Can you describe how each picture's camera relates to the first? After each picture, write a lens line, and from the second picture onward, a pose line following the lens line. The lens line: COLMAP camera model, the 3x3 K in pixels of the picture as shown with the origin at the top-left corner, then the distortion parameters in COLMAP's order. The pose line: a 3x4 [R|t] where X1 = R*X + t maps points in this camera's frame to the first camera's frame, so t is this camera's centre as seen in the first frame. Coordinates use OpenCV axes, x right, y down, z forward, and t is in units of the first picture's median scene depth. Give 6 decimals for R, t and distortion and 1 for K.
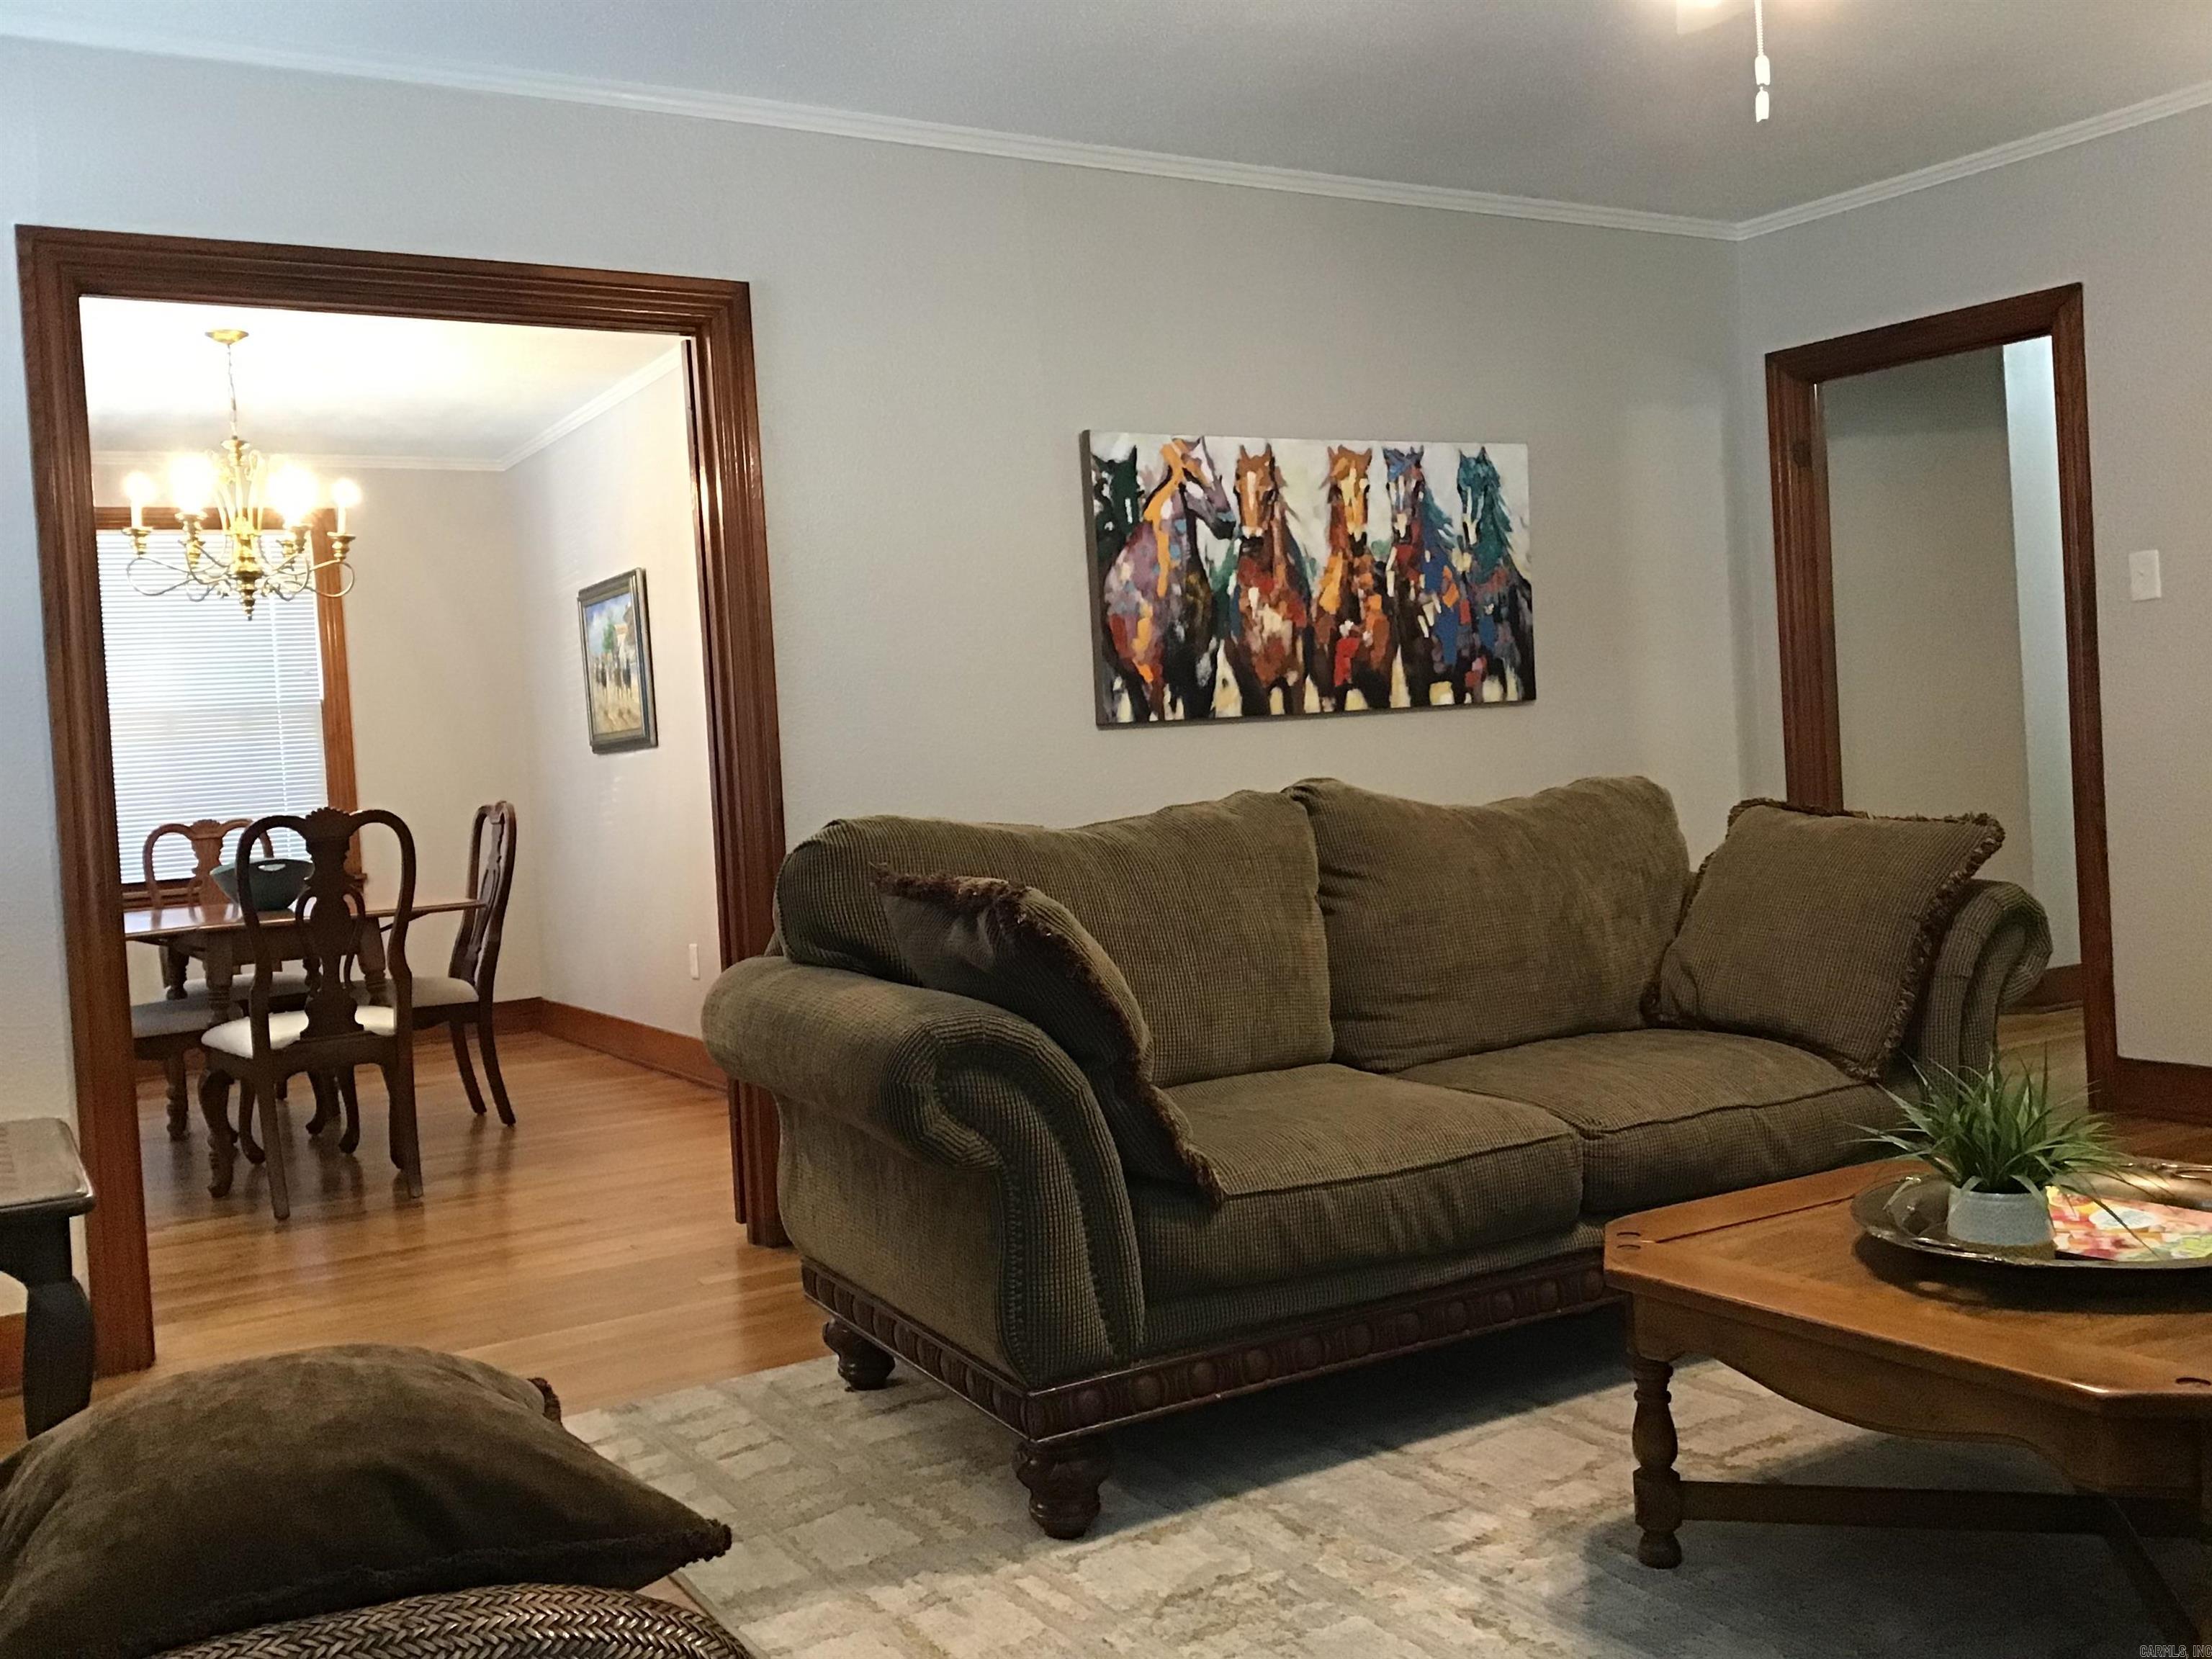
lens RADIAL K [[1996.7, 0, 1109.6], [0, 1996.7, 826.2], [0, 0, 1]] dist [0.113063, -0.180941]
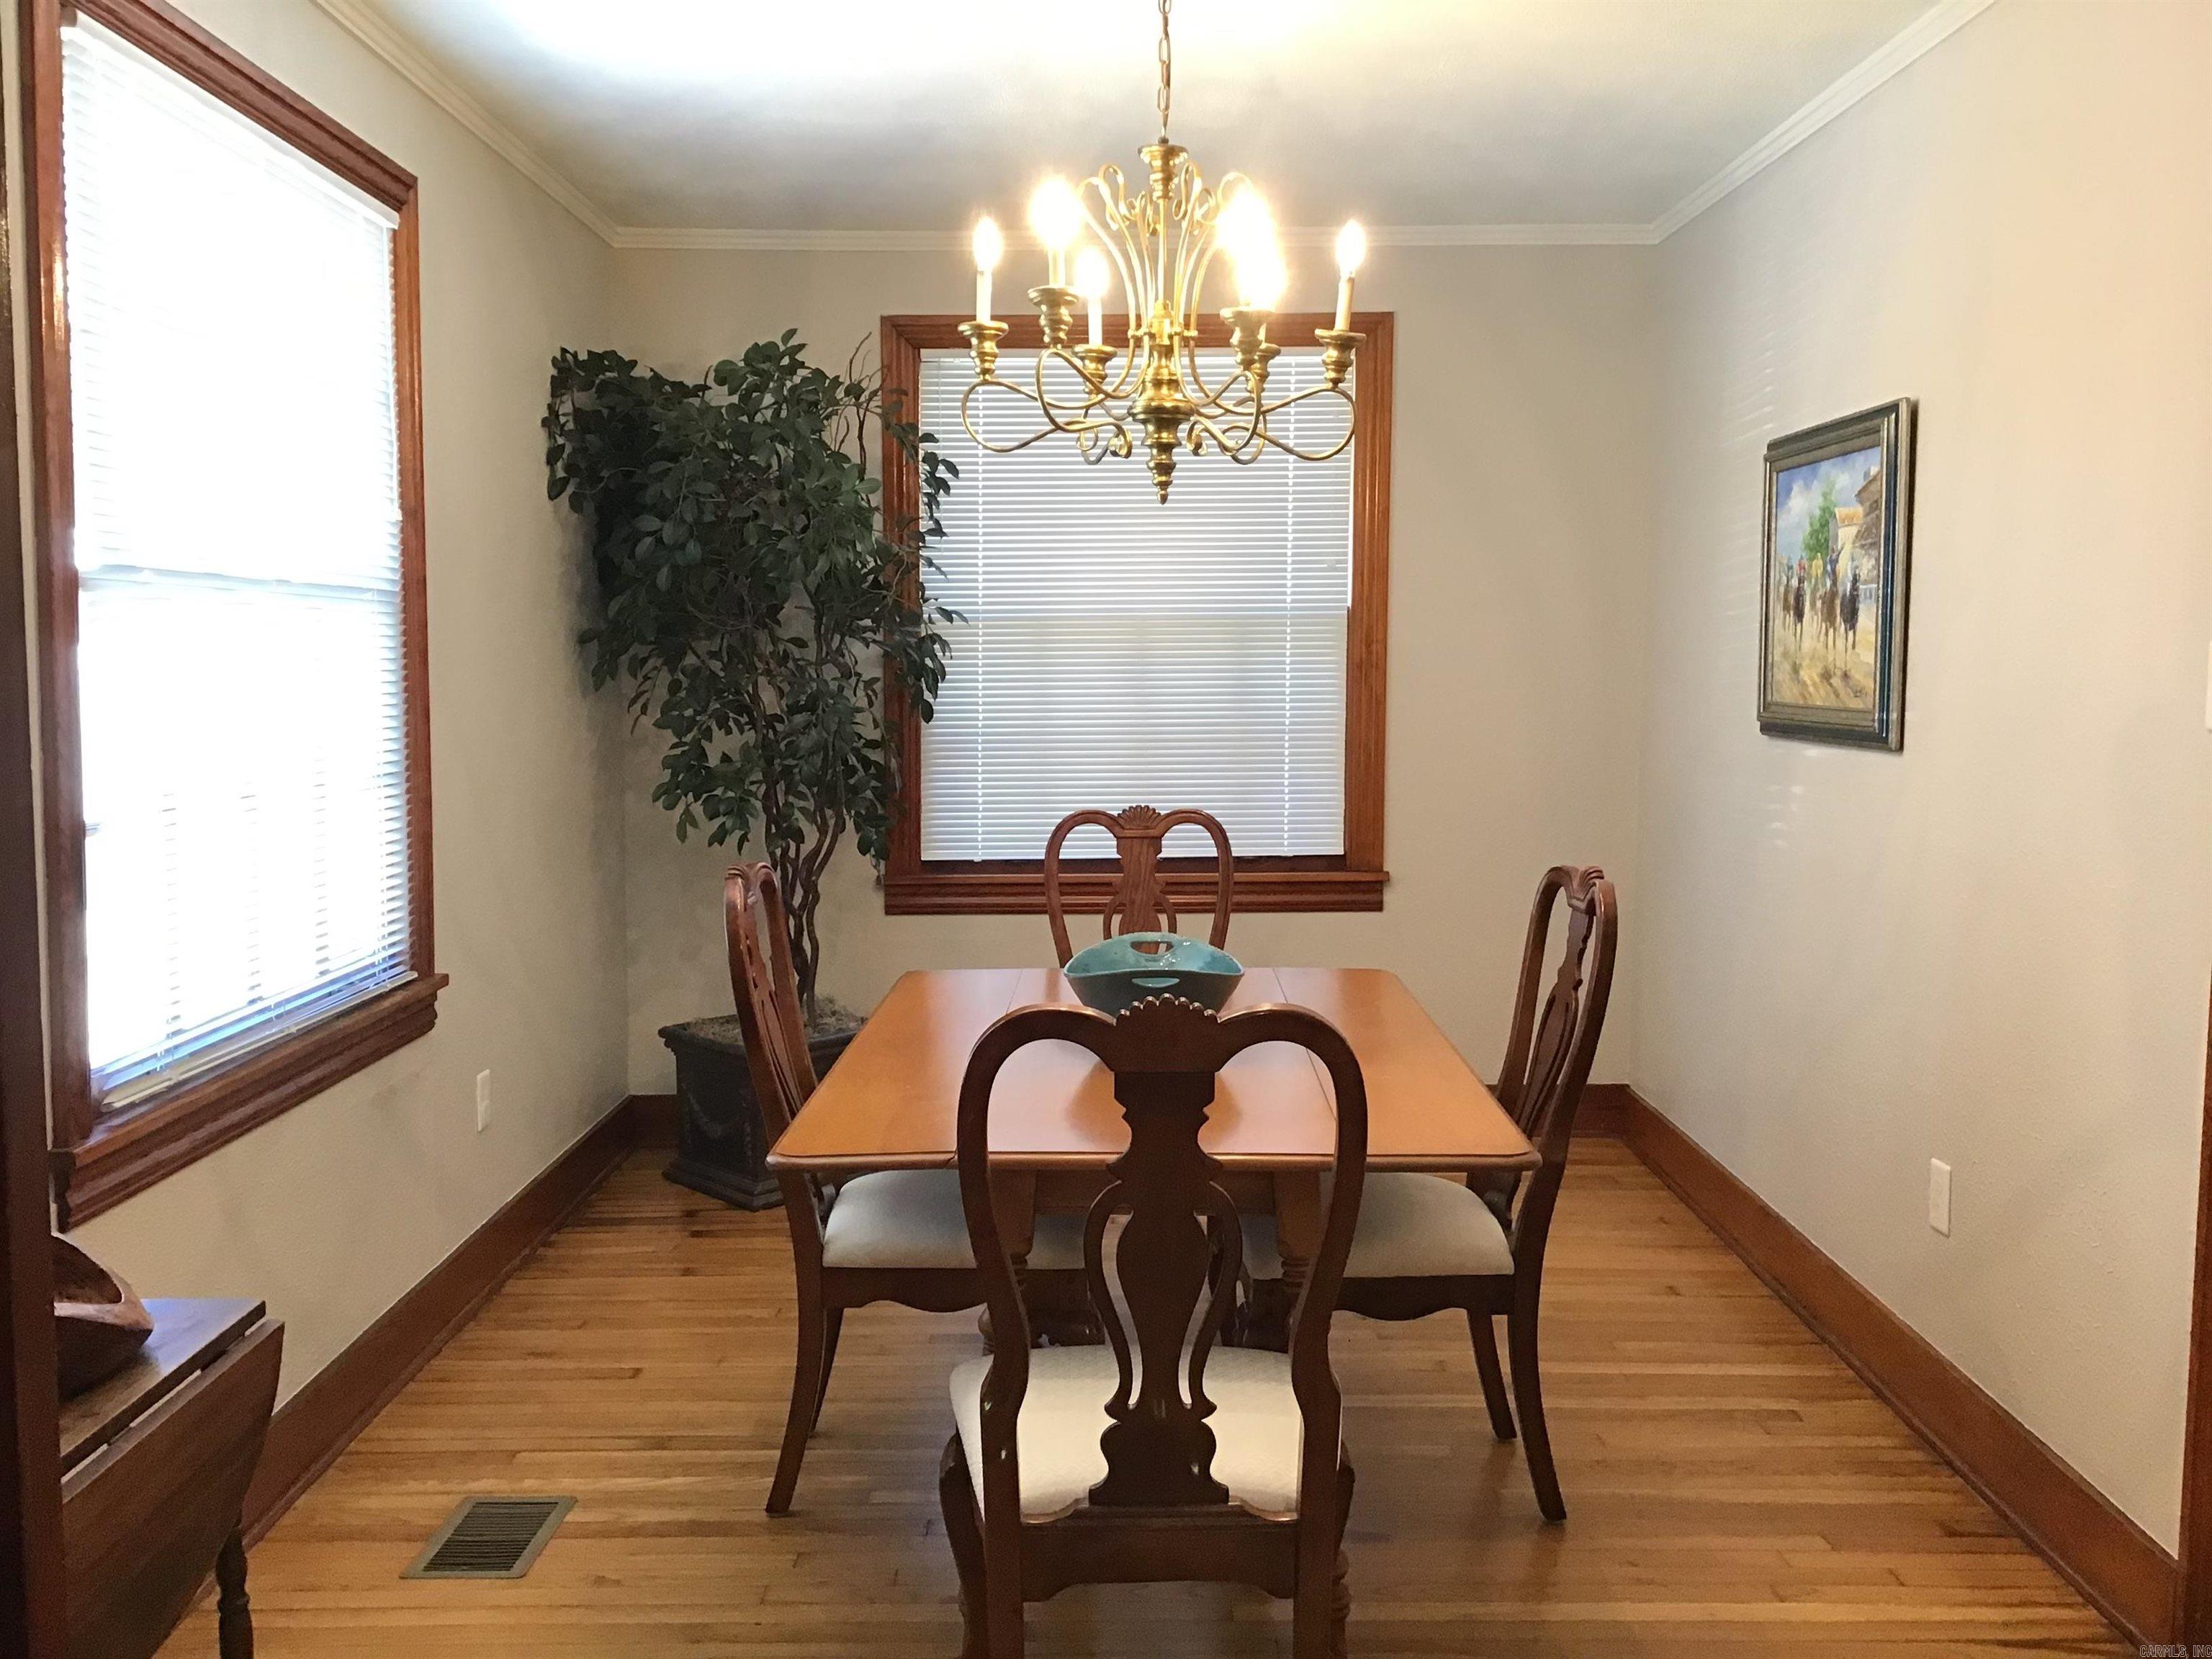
lens RADIAL K [[1996.7, 0, 1111.2], [0, 1996.7, 847.7], [0, 0, 1]] dist [0.113063, -0.180941]
pose [[0.861387, 0.113836, -0.495029, -0.138848], [-0.070617, 0.991938, 0.105225, -0.054903], [0.503017, -0.055682, 0.862481, 0.445841]]
